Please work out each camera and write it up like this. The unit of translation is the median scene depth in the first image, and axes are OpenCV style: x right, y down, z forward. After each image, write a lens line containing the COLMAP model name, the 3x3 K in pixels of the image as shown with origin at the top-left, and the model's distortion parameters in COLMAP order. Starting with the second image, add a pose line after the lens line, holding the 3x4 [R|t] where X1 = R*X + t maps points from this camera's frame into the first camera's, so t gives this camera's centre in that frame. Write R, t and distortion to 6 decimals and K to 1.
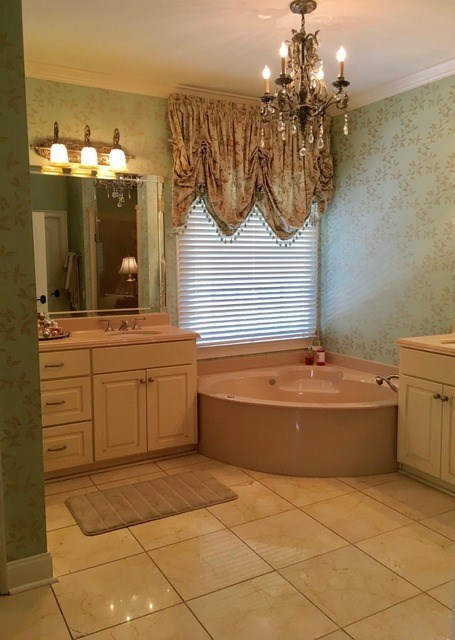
lens RADIAL K [[531.2, 0, 225.6], [0, 531.2, 323.4], [0, 0, 1]] dist [0.049744, -0.027543]
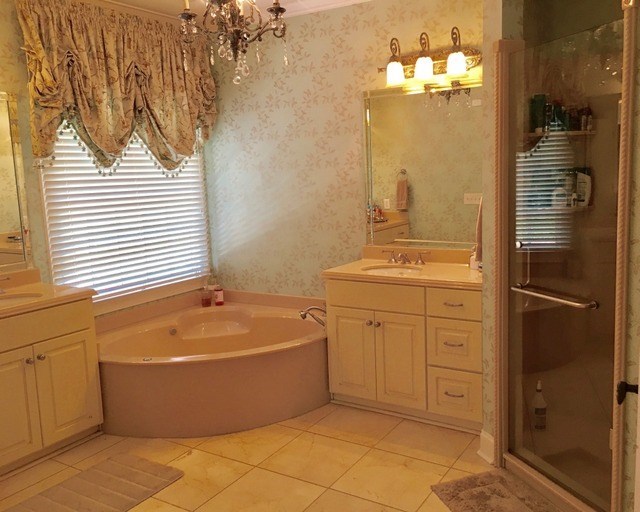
lens RADIAL K [[574.5, 0, 322.5], [0, 574.5, 259.1], [0, 0, 1]] dist [0.061461, -0.091174]
pose [[0.875889, -0.101040, 0.471814, -0.155108], [0.090557, 0.994877, 0.044943, -0.035715], [-0.473938, 0.003361, 0.880552, 0.050647]]
